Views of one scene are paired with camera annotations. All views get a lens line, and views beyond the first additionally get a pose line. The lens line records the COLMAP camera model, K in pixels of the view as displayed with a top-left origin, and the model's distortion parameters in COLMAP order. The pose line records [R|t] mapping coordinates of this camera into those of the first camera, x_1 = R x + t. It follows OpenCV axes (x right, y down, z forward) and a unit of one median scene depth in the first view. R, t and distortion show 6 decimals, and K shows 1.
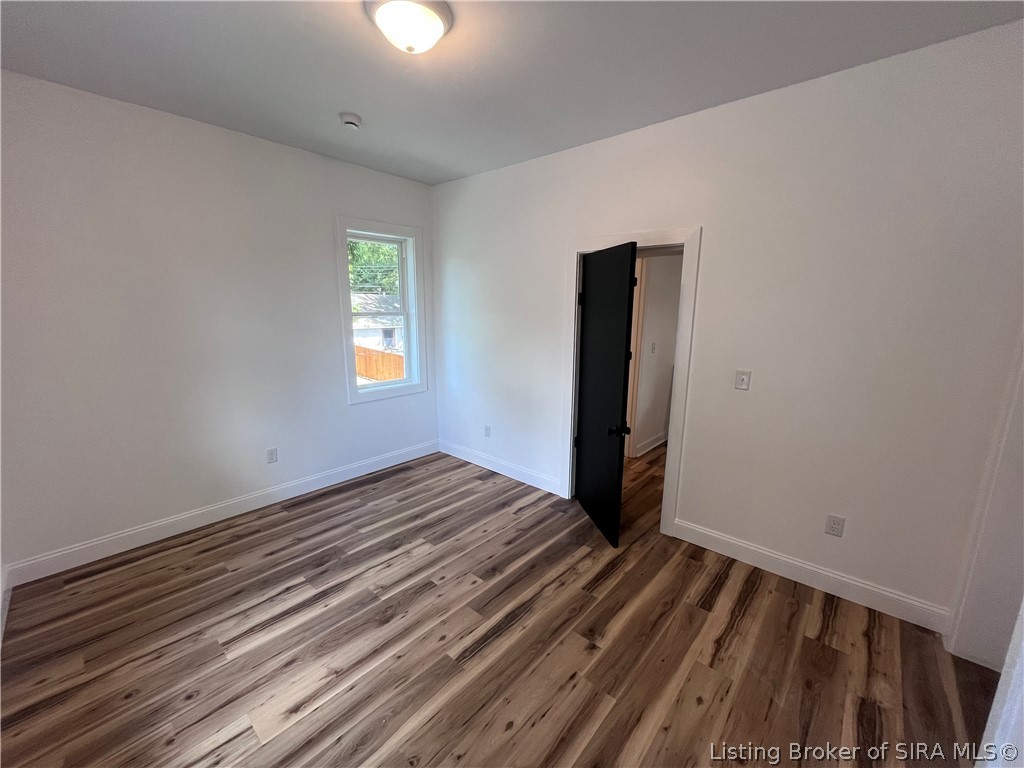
lens RADIAL K [[416.5, 0, 511.1], [0, 416.5, 387.5], [0, 0, 1]] dist [-0.001802, -0.000655]
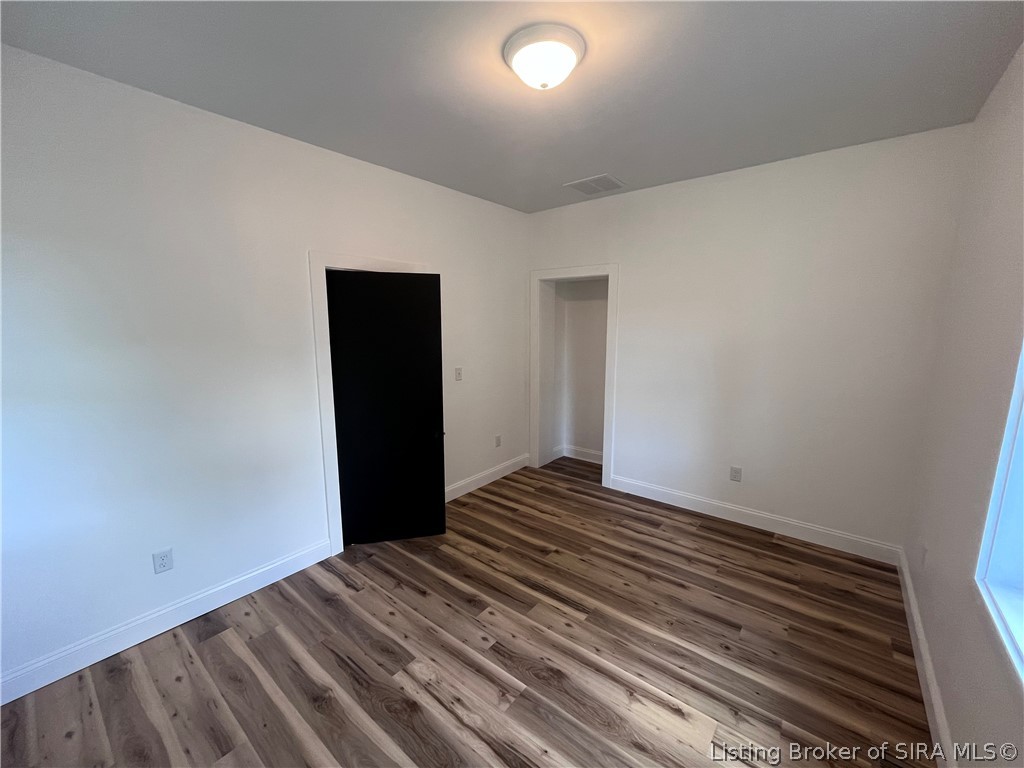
lens RADIAL K [[416.5, 0, 507.7], [0, 416.5, 388.7], [0, 0, 1]] dist [-0.001802, -0.000655]
pose [[-0.048363, -0.165716, 0.984987, -1.052468], [0.200252, 0.964510, 0.172104, -0.212820], [-0.978550, 0.205569, -0.013462, 0.955878]]
